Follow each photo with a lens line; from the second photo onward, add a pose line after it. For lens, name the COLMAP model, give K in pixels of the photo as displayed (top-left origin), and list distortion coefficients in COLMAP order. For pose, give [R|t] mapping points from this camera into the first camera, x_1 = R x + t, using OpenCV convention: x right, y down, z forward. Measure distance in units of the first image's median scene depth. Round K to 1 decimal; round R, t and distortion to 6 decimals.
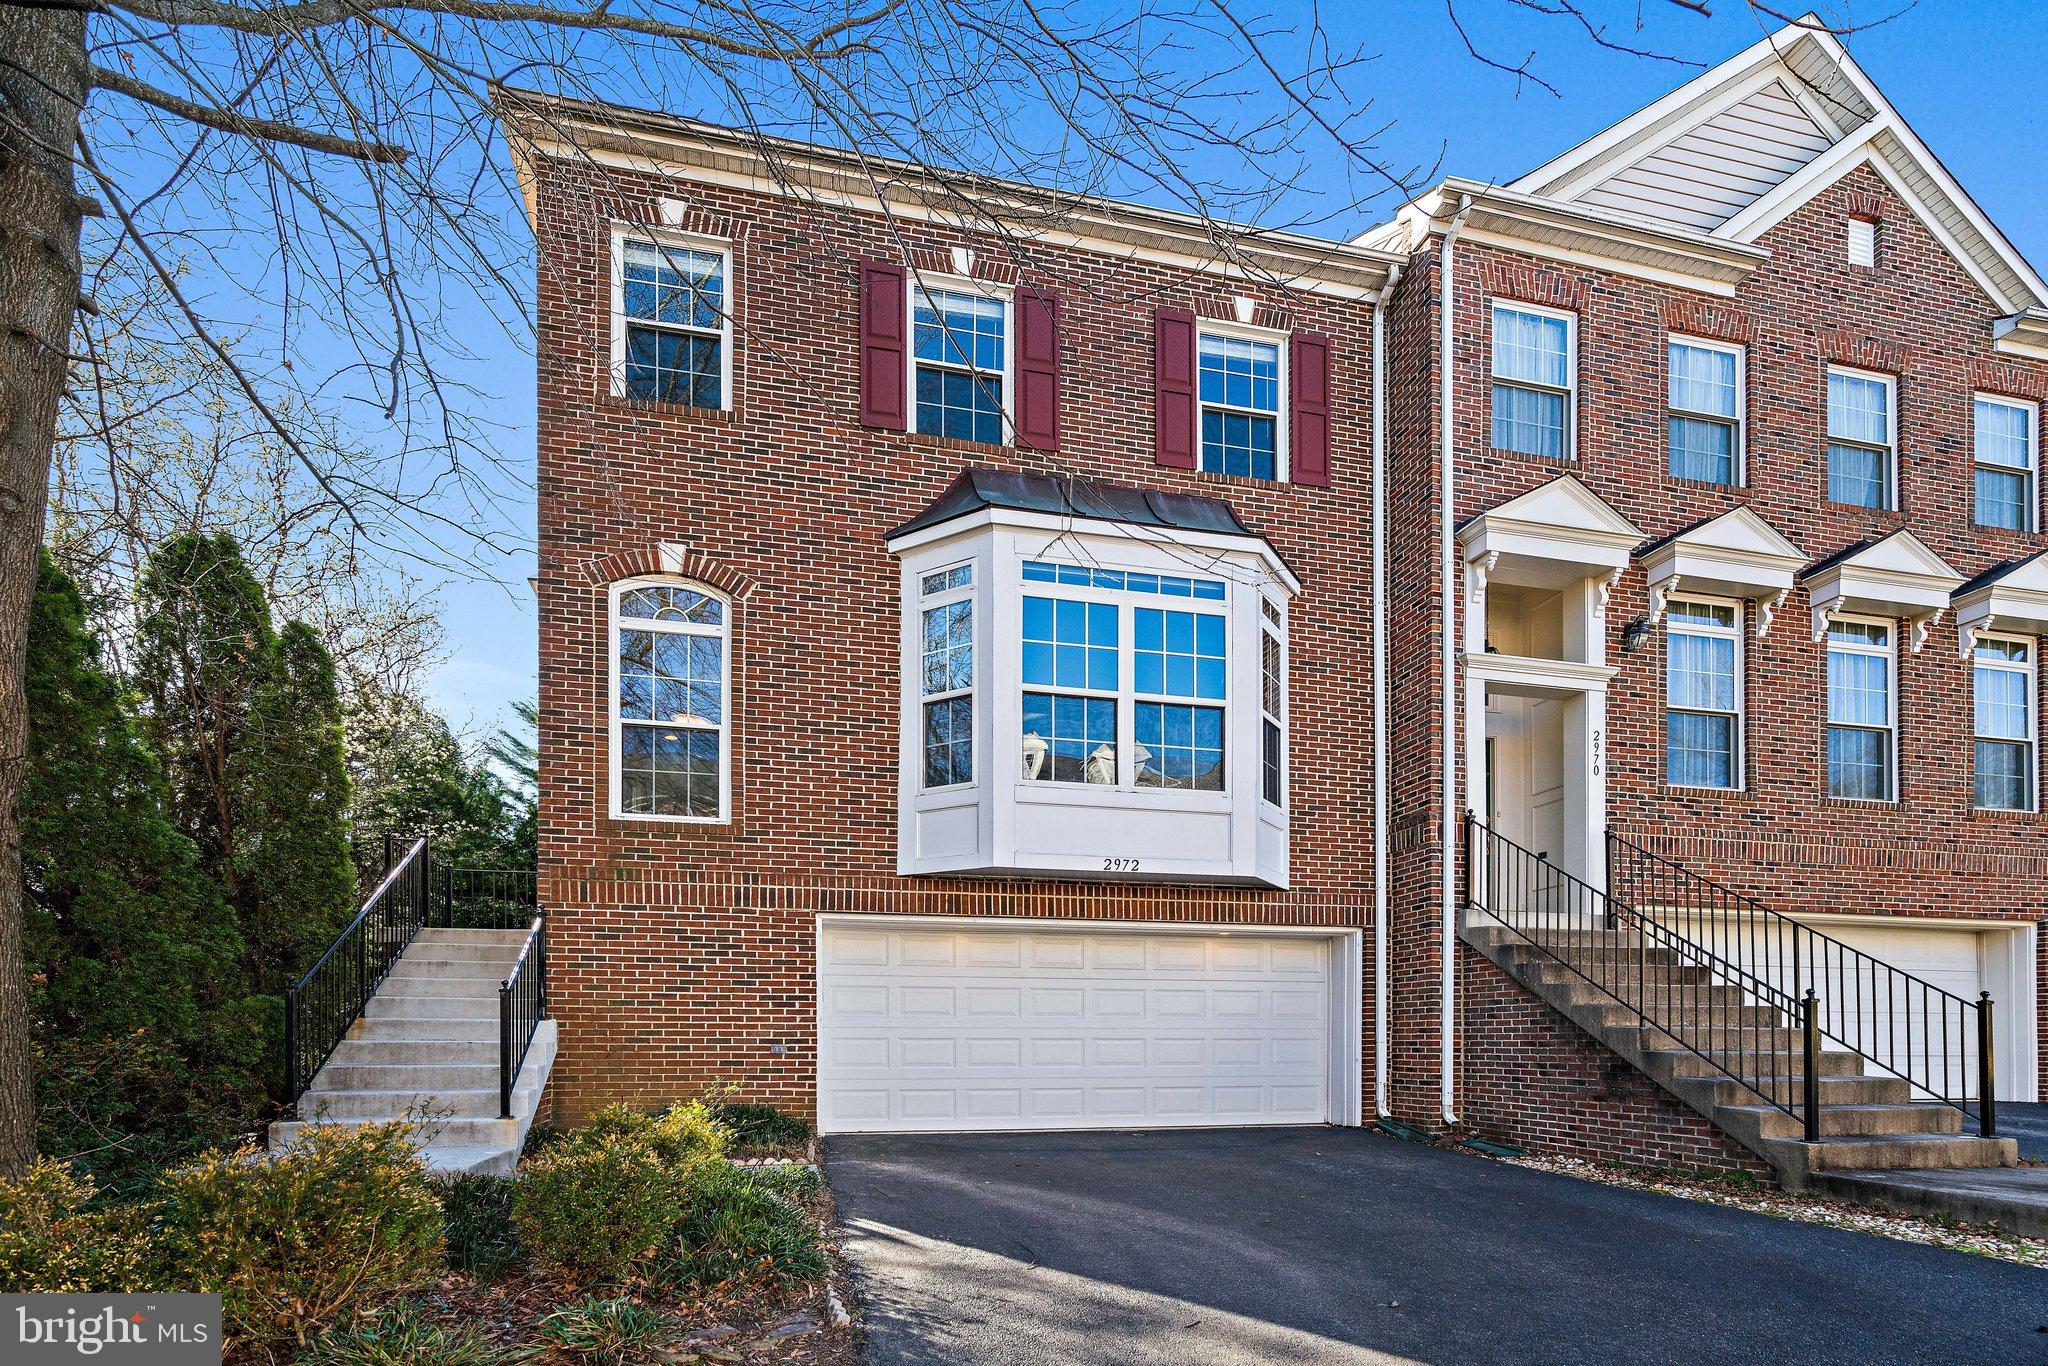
lens RADIAL K [[936.9, 0, 1016.2], [0, 936.9, 683.9], [0, 0, 1]] dist [-0.000480, -0.000062]
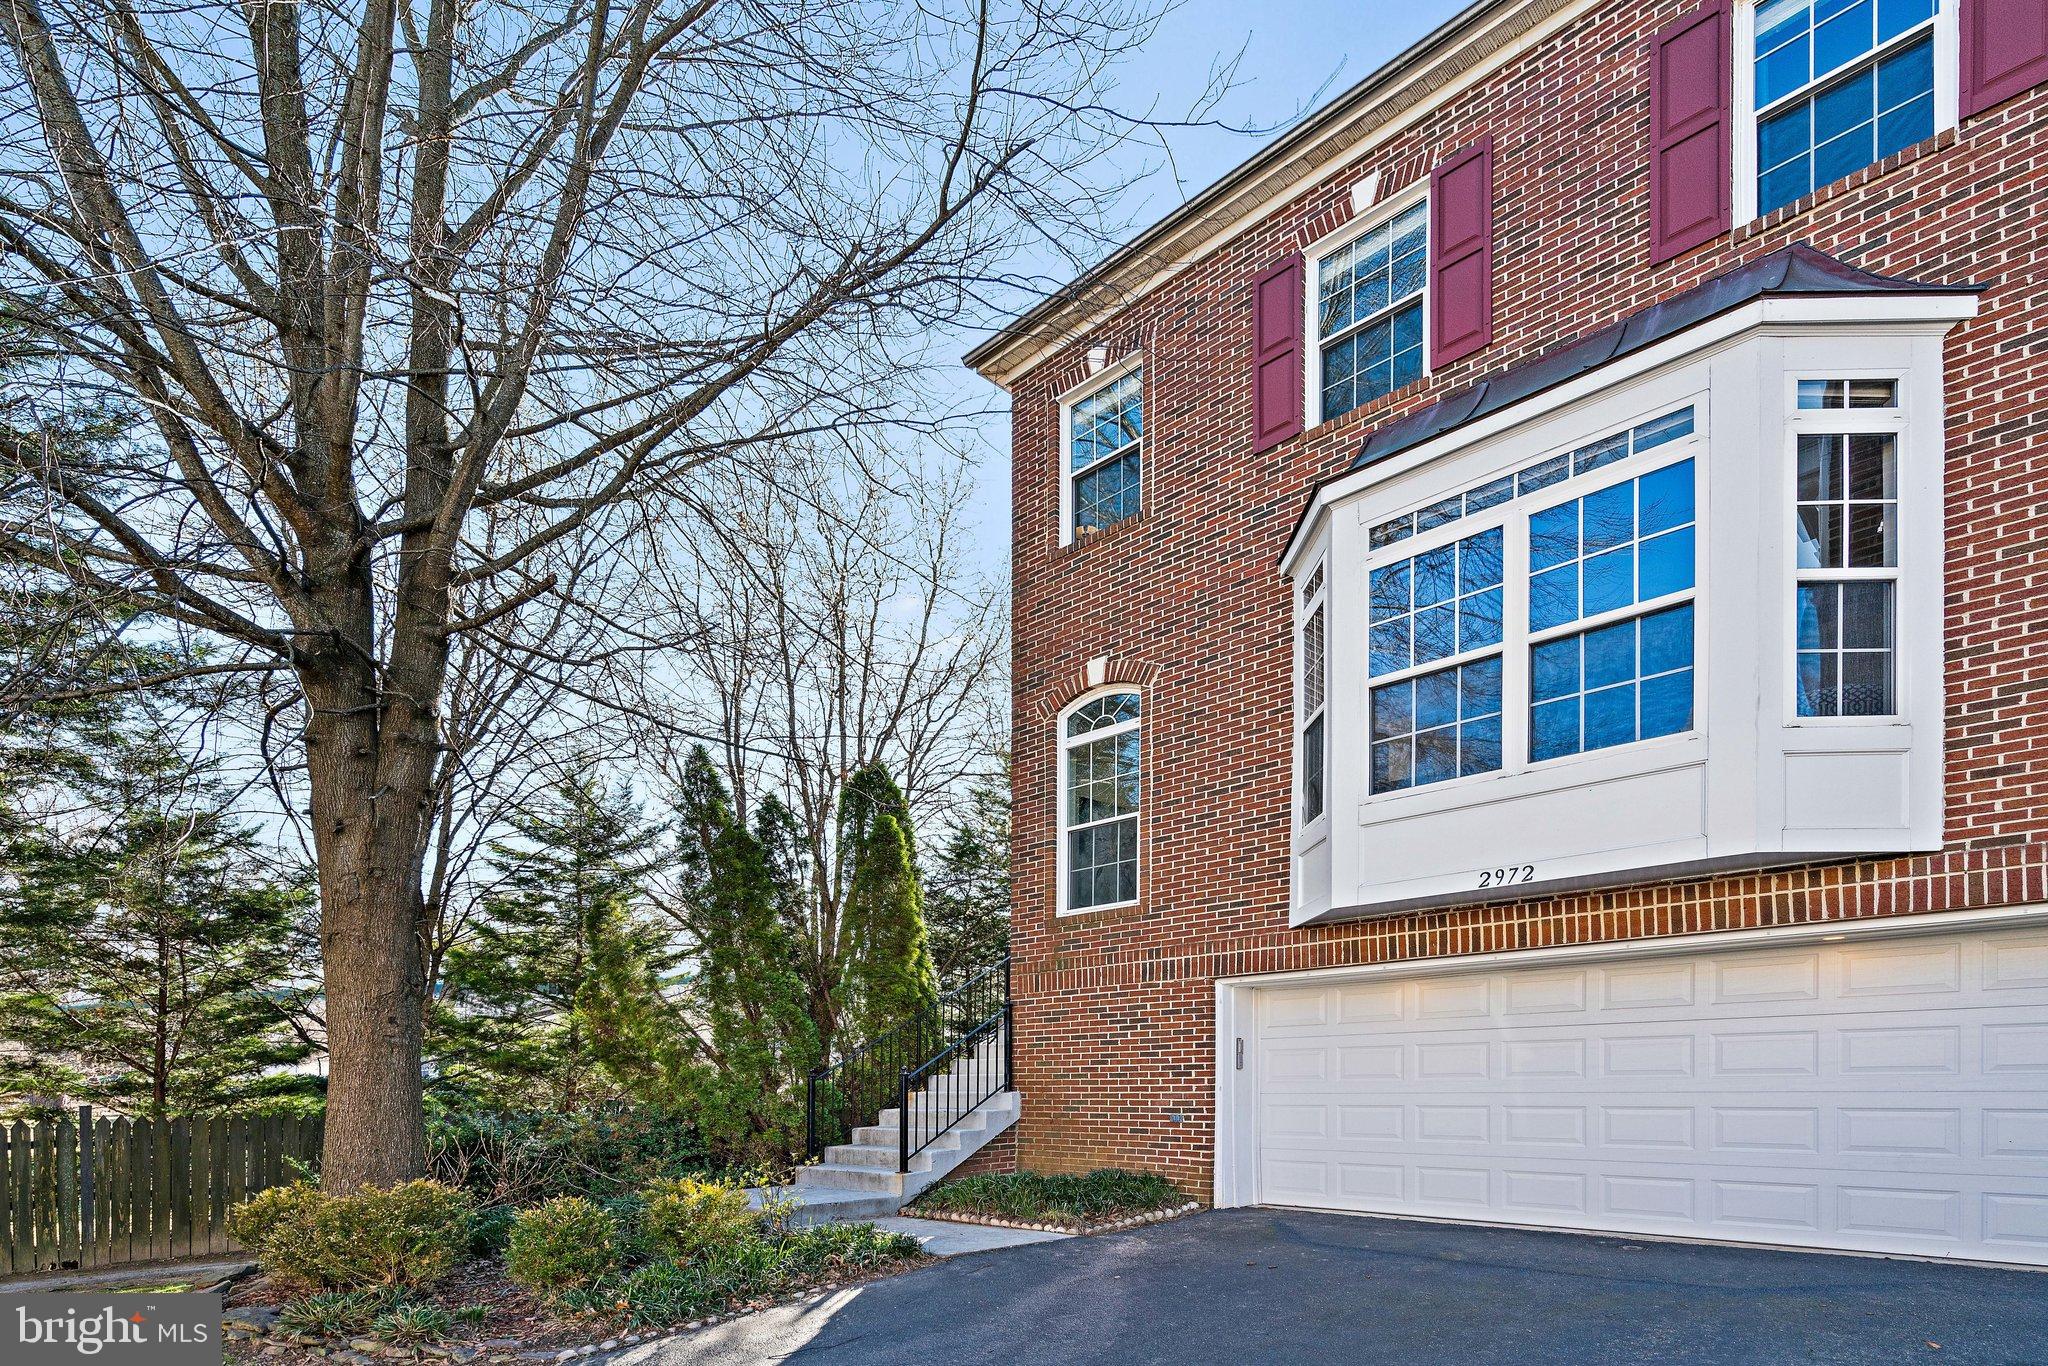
lens RADIAL K [[929.0, 0, 1024.5], [0, 929.0, 753.2], [0, 0, 1]] dist [-0.000582, 0.000781]
pose [[0.586304, -0.278972, -0.760541, 0.452301], [0.297725, 0.947334, -0.117972, 0.070479], [0.753398, -0.157264, 0.638483, 0.247388]]
